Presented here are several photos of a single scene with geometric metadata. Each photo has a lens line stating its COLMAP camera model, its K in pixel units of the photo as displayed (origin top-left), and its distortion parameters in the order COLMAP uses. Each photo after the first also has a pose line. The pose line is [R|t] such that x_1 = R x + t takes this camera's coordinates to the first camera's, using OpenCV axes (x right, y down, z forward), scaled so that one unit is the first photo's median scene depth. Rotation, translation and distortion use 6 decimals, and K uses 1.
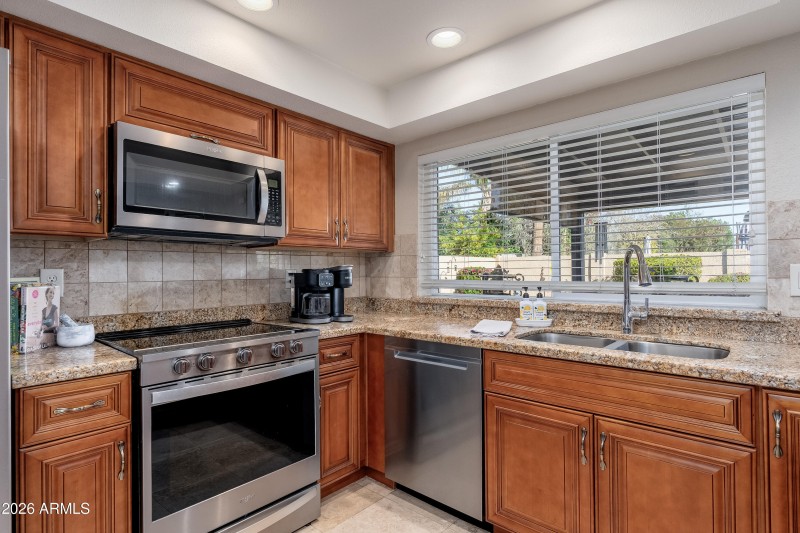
lens RADIAL K [[411.4, 0, 400.0], [0, 411.4, 266.5], [0, 0, 1]] dist [-0.002175, -0.000769]
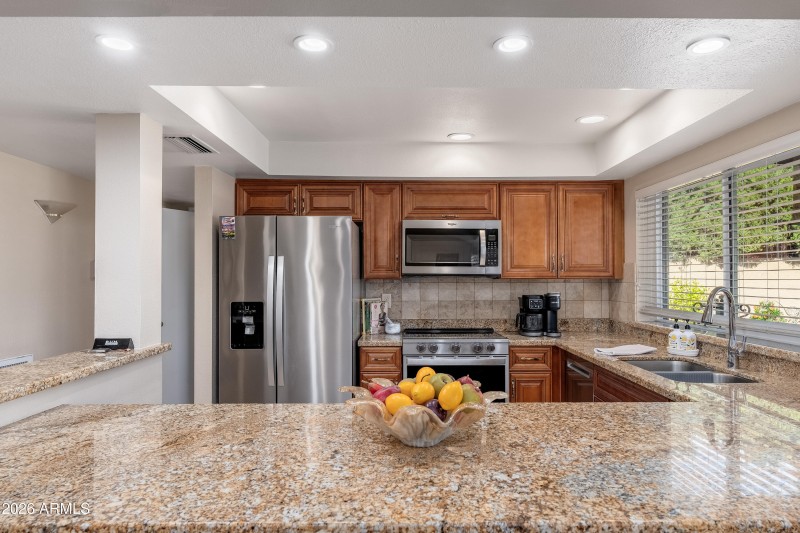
lens RADIAL K [[531.9, 0, 400.0], [0, 531.9, 266.5], [0, 0, 1]] dist [0.000991, -0.000339]
pose [[0.660581, -0.009332, -0.750697, 0.902222], [0.007031, 0.999956, -0.006244, -0.087806], [0.750722, -0.001153, 0.660617, -0.510540]]
